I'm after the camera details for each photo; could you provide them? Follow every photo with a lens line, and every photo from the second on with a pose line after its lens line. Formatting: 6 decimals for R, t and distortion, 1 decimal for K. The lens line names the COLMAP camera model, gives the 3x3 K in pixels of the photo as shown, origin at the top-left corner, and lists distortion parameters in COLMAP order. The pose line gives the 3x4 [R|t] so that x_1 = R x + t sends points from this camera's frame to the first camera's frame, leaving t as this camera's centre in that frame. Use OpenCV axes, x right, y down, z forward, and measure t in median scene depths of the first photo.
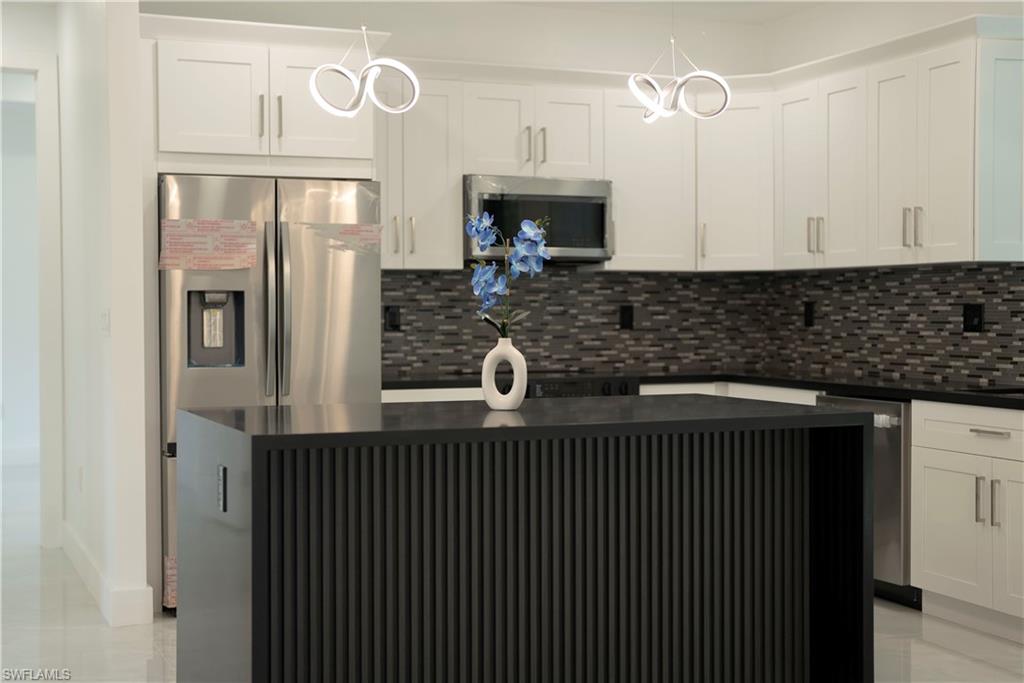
lens RADIAL K [[1397.4, 0, 500.4], [0, 1397.4, 326.8], [0, 0, 1]] dist [-0.152054, 0.945857]
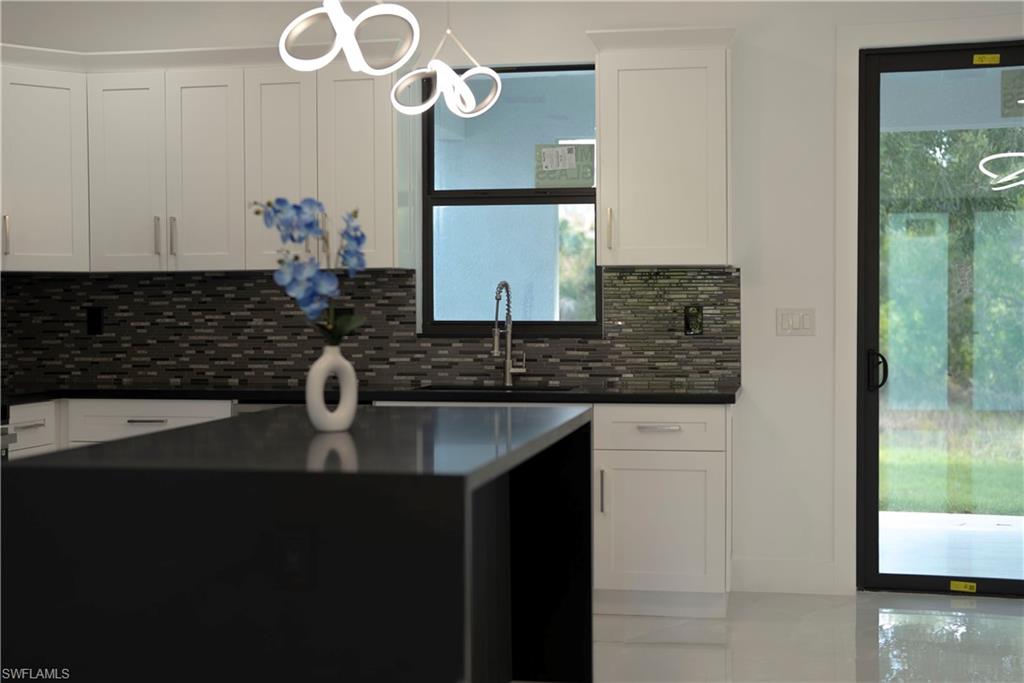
lens RADIAL K [[1397.4, 0, 500.4], [0, 1397.4, 326.8], [0, 0, 1]] dist [-0.152054, 0.945857]
pose [[0.555564, -0.009888, 0.831415, -0.424125], [0.016011, 0.999871, 0.001193, -0.001934], [-0.831319, 0.012649, 0.555651, 0.289268]]
